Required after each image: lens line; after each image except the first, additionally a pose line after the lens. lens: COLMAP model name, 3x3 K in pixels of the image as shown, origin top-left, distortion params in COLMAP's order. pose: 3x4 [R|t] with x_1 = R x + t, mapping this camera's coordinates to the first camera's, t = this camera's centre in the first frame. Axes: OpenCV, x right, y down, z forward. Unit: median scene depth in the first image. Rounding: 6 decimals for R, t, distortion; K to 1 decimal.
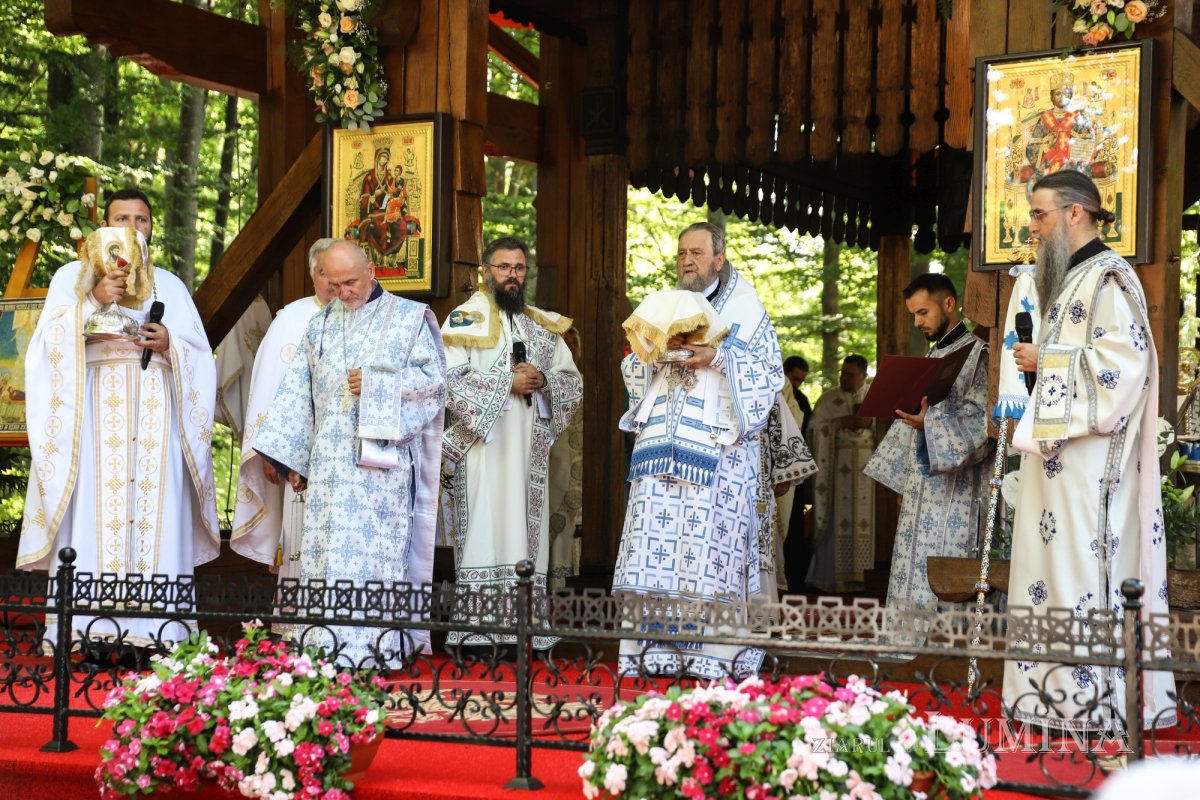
lens RADIAL K [[2280.7, 0, 600.0], [0, 2280.7, 400.0], [0, 0, 1]] dist [0.361077, 0.102319]
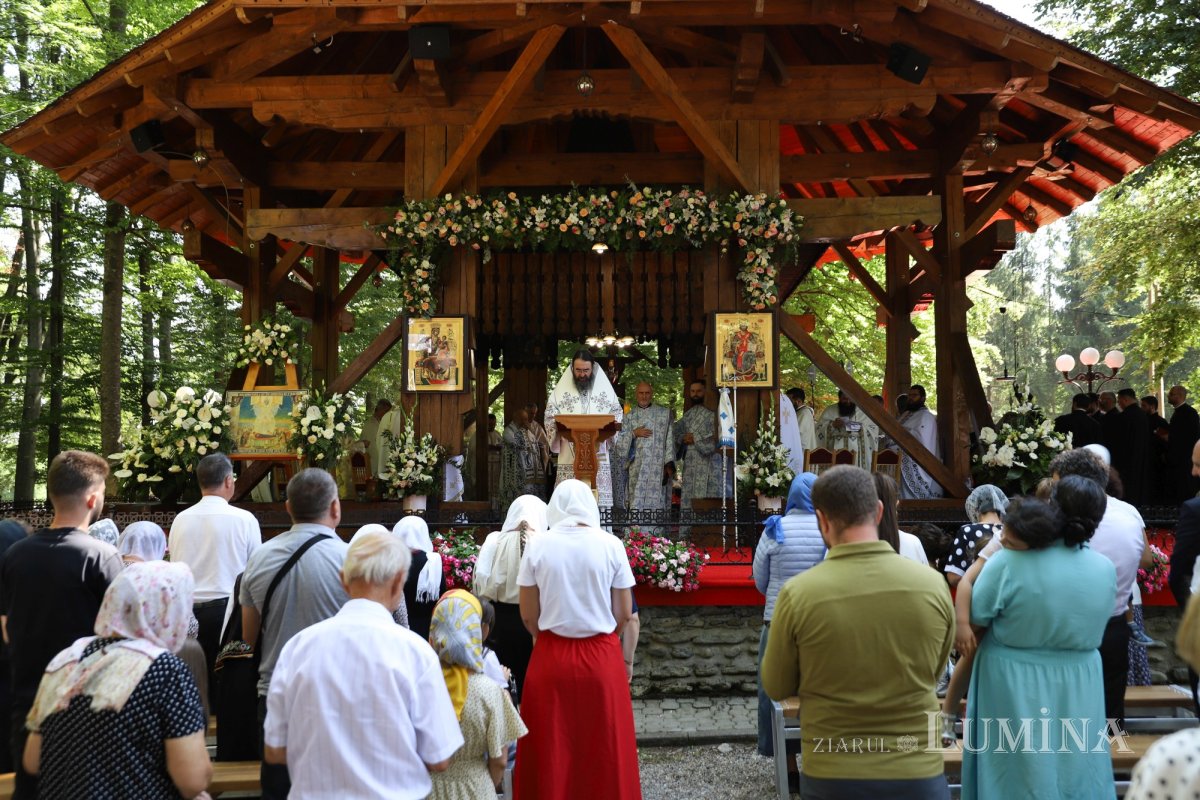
lens RADIAL K [[1194.0, 0, 600.0], [0, 1194.0, 400.0], [0, 0, 1]] dist [0.002675, 0.014786]
pose [[0.871526, 0.012238, 0.490196, -0.539932], [-0.001137, 0.999736, -0.022937, -0.010758], [-0.490348, 0.019433, 0.871310, -0.115949]]
